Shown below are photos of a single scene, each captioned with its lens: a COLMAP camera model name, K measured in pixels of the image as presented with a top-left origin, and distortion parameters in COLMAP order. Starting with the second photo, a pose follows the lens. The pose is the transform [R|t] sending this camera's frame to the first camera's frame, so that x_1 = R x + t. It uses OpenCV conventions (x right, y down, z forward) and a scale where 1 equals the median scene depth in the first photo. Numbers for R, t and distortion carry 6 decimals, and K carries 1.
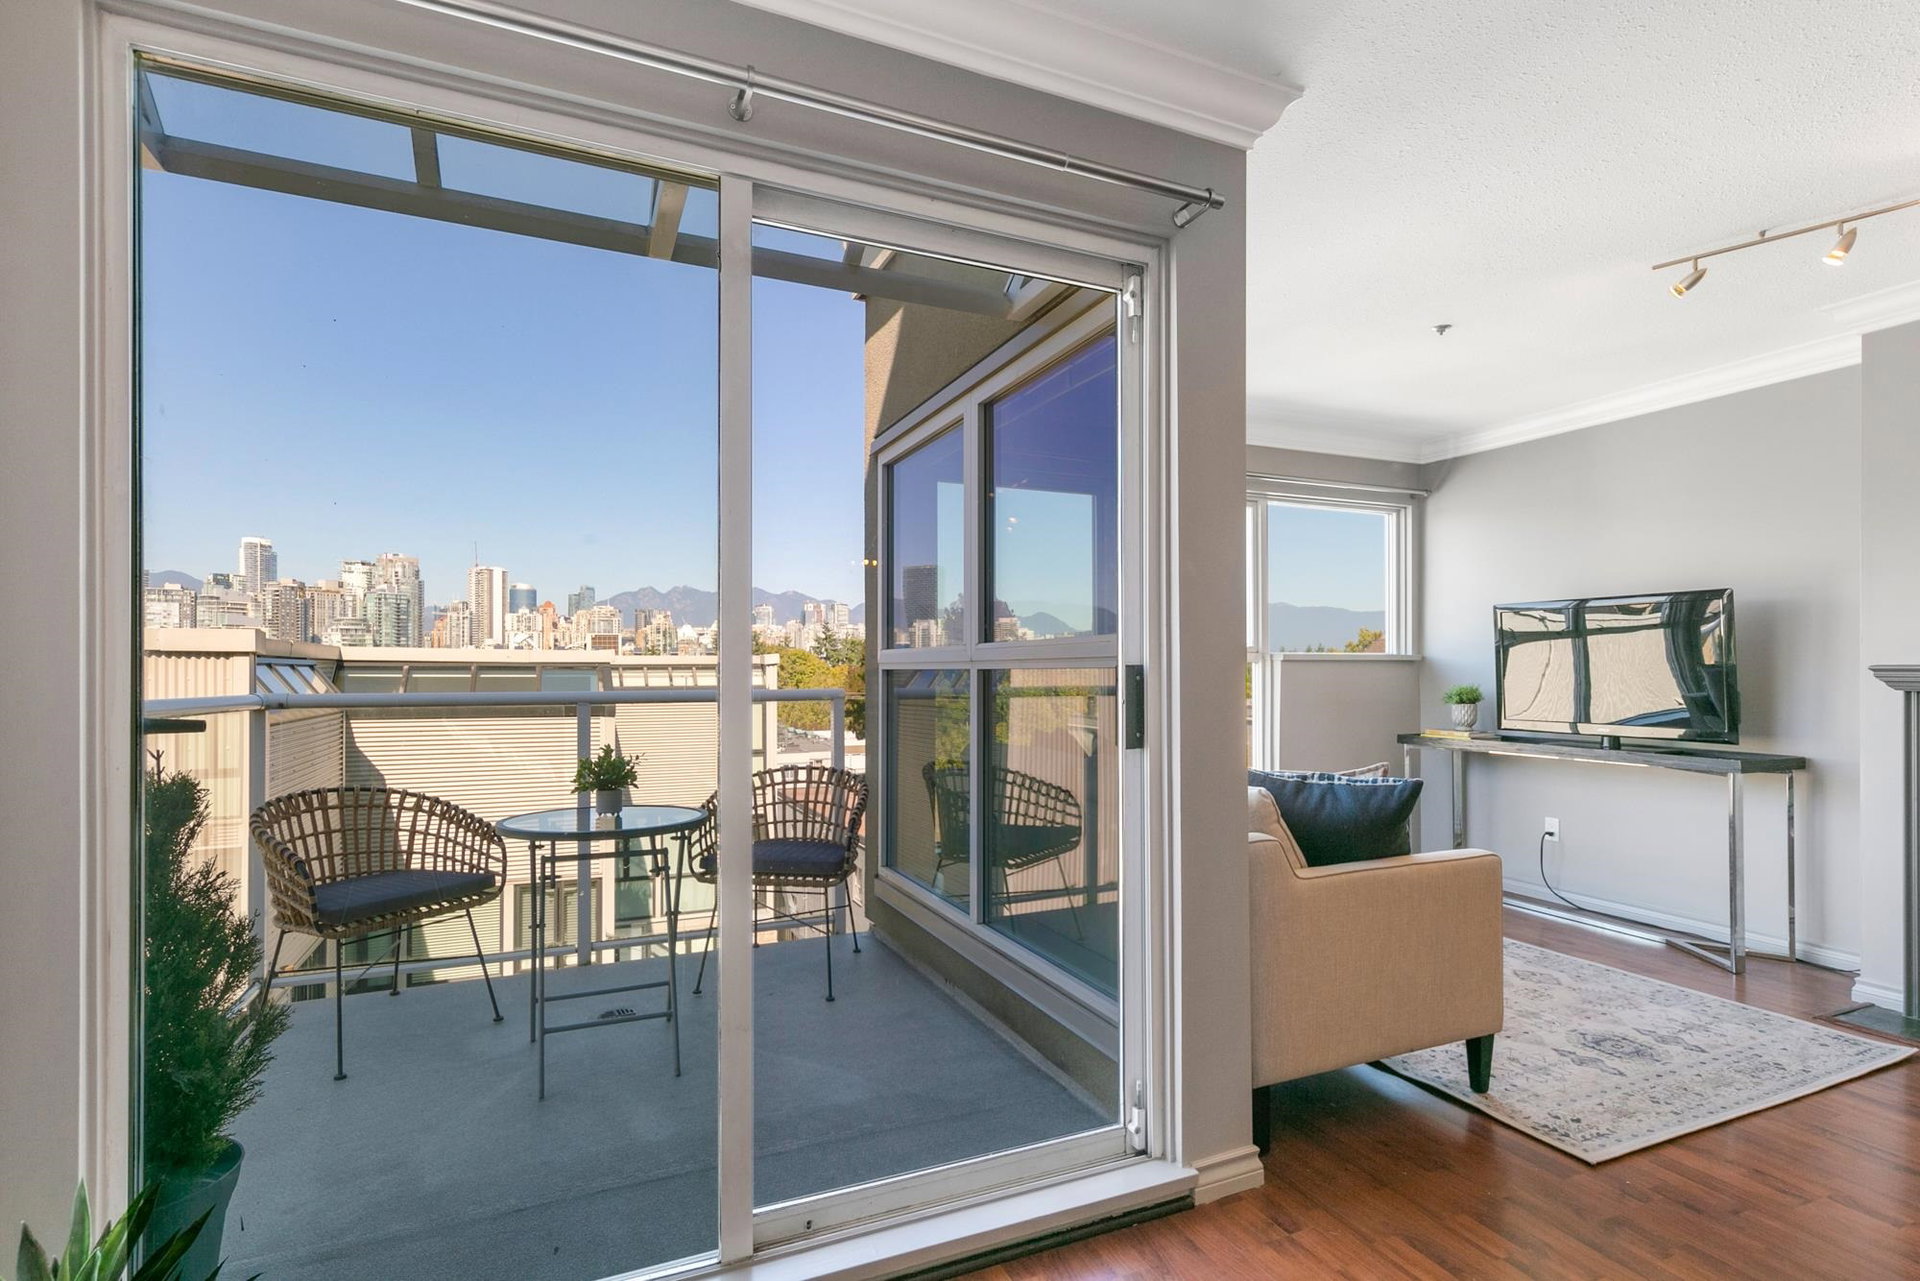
lens RADIAL K [[911.9, 0, 960.4], [0, 911.9, 657.4], [0, 0, 1]] dist [0.001058, 0.001460]
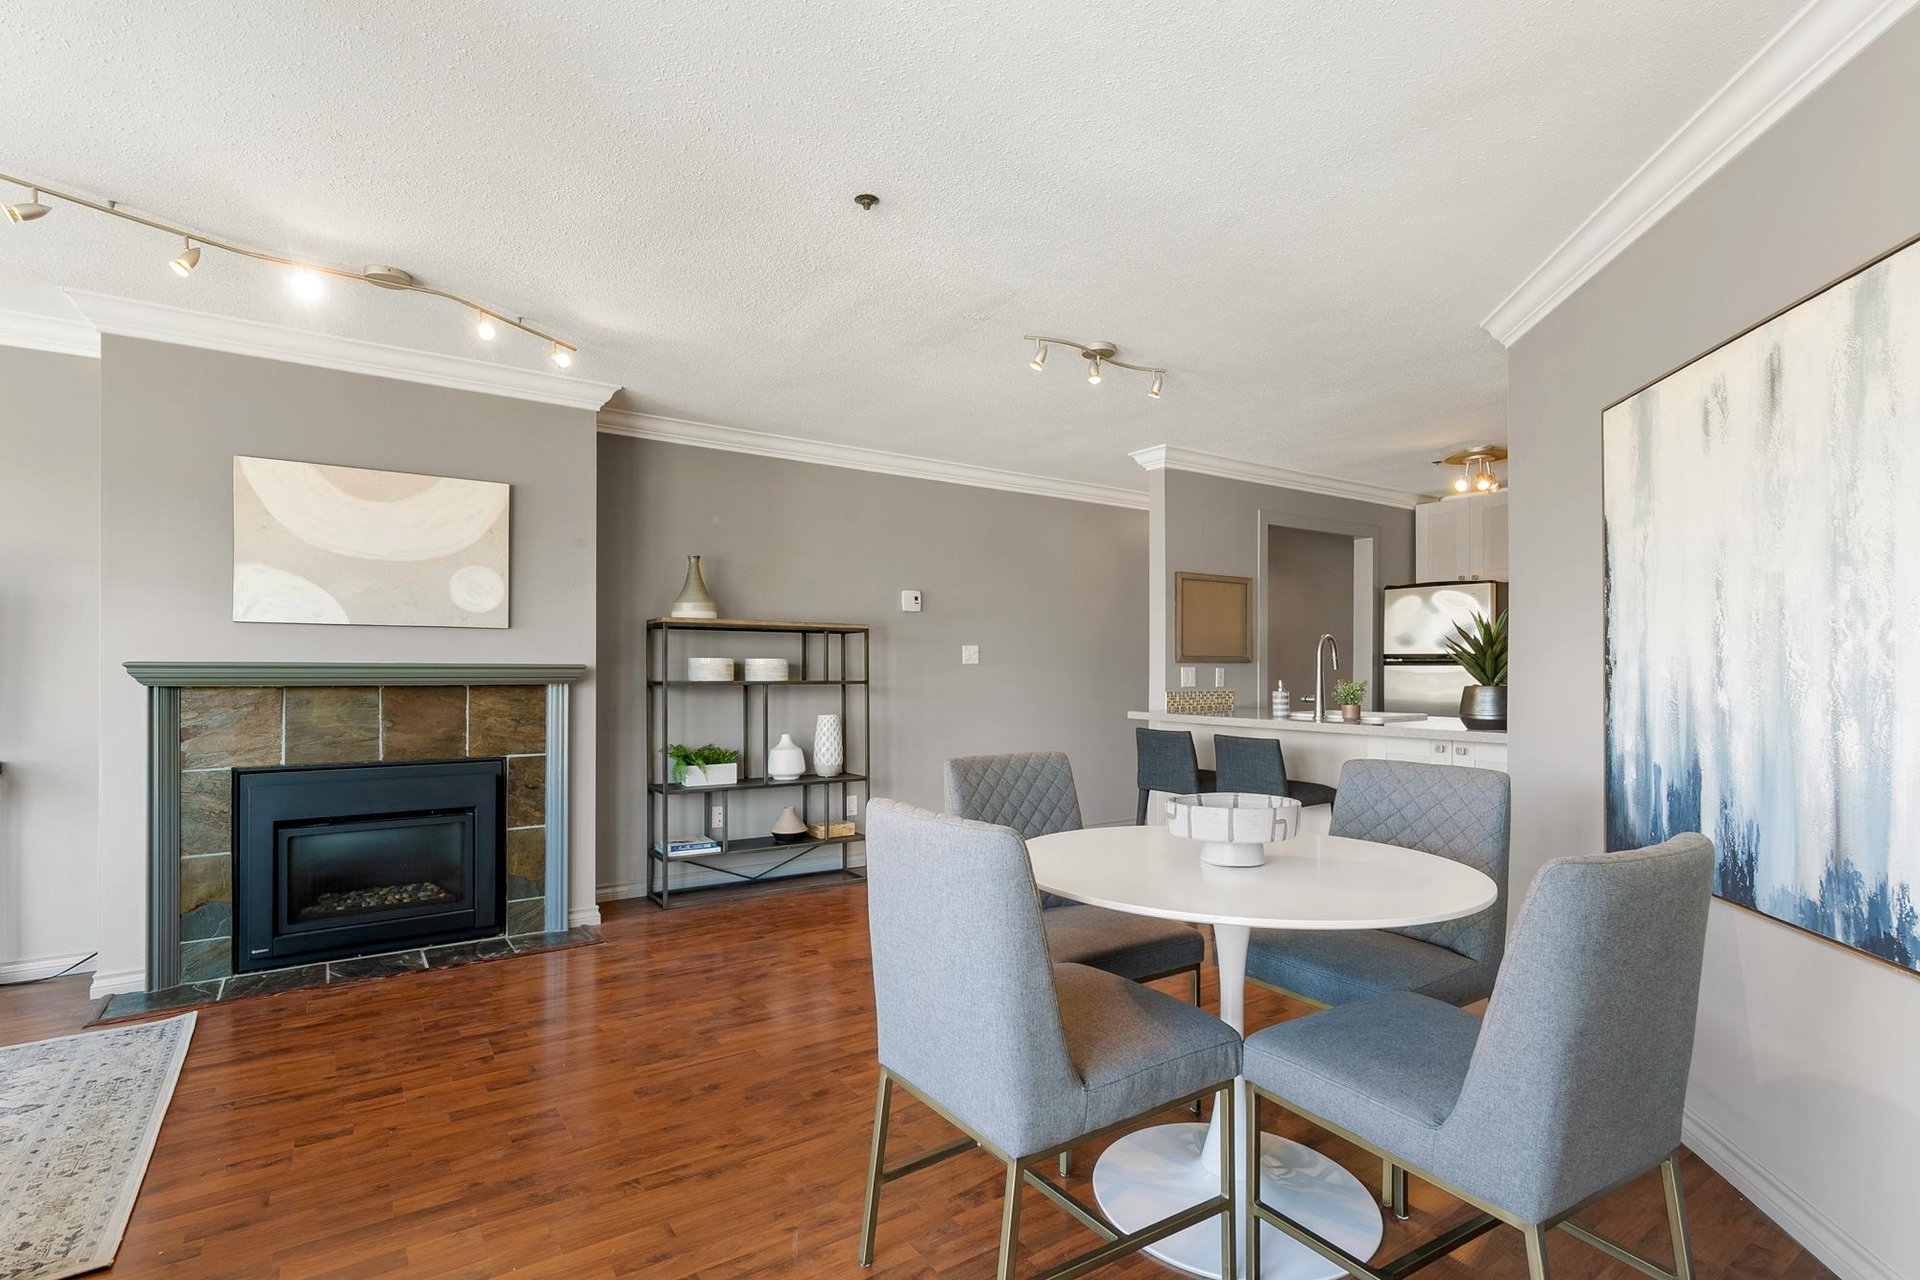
lens RADIAL K [[911.9, 0, 957.4], [0, 911.9, 653.1], [0, 0, 1]] dist [0.001058, 0.001460]
pose [[-0.178267, 0.012657, 0.983901, -0.173119], [-0.014679, 0.999772, -0.015521, 0.001541], [-0.983873, -0.017210, -0.178041, 0.260663]]
